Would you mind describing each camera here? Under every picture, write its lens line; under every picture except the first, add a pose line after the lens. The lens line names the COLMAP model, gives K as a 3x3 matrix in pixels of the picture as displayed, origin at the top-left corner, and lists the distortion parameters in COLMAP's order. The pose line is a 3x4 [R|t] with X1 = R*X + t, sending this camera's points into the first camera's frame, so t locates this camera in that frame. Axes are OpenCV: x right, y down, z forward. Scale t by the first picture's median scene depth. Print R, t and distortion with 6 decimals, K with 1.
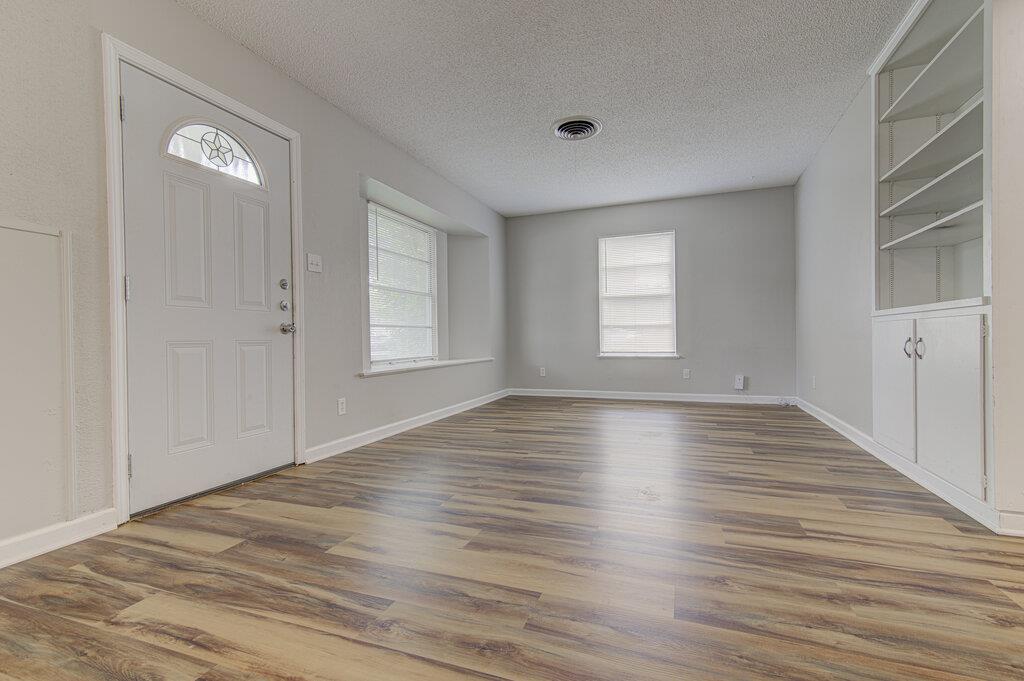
lens RADIAL K [[462.5, 0, 511.2], [0, 462.5, 339.2], [0, 0, 1]] dist [0.004724, 0.000042]
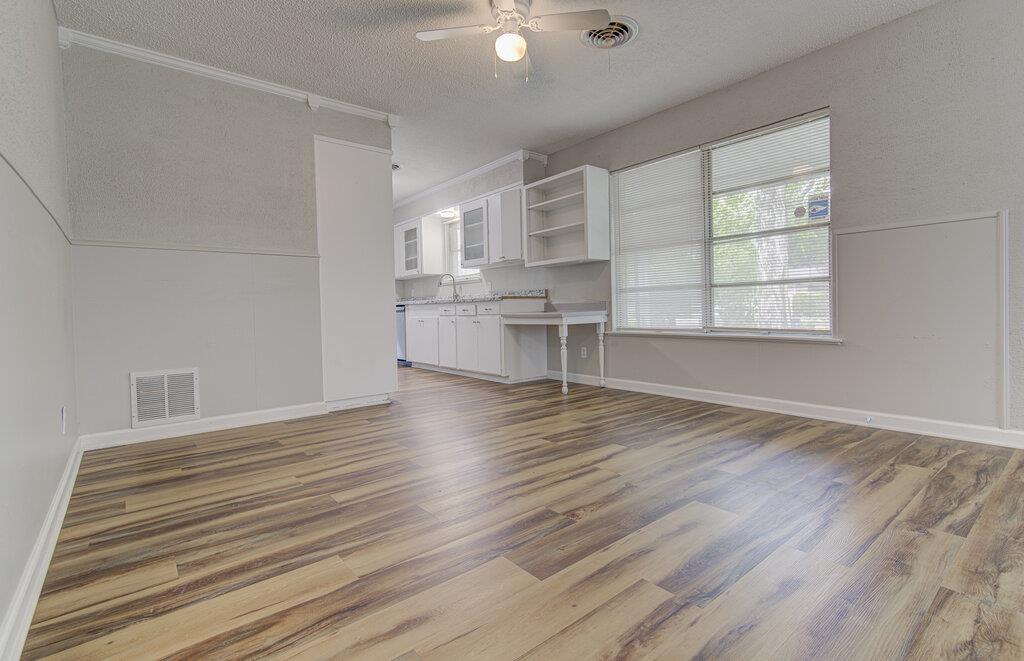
lens RADIAL K [[477.2, 0, 529.5], [0, 477.2, 315.0], [0, 0, 1]] dist [0.007804, -0.000415]
pose [[-0.487331, 0.037672, -0.872404, 0.386653], [0.032236, 0.999164, 0.025138, -0.006771], [0.872622, -0.015872, -0.488138, 0.210635]]
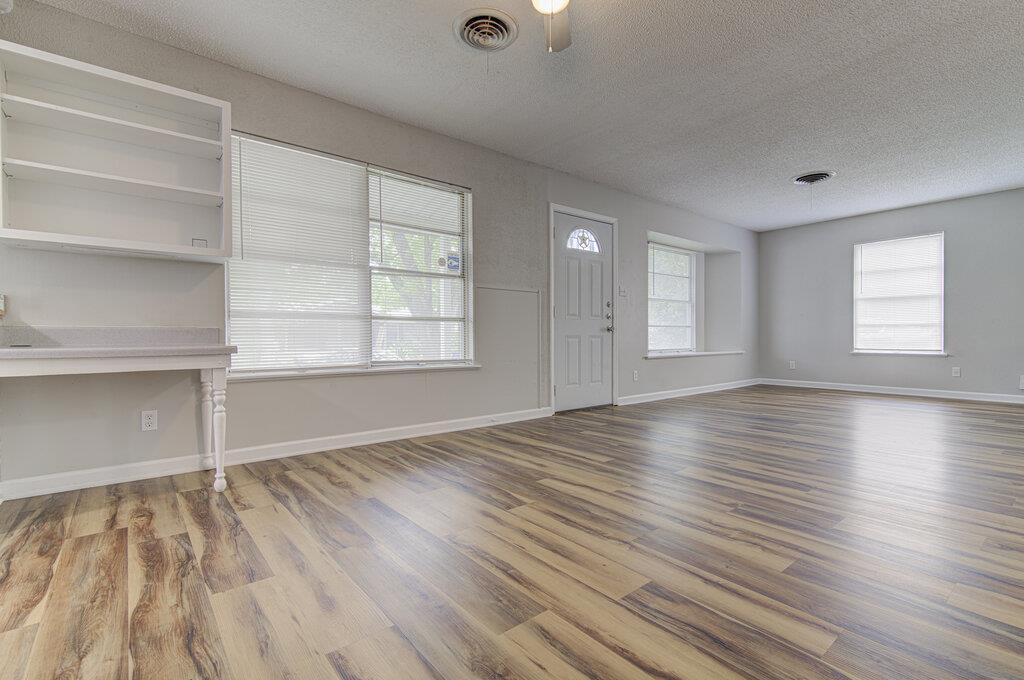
lens RADIAL K [[462.5, 0, 507.3], [0, 462.5, 340.3], [0, 0, 1]] dist [0.004724, 0.000042]
pose [[0.863635, 0.016252, -0.503855, 0.052427], [-0.009202, 0.999822, 0.016477, -0.003352], [0.504033, -0.009593, 0.863631, -0.508545]]
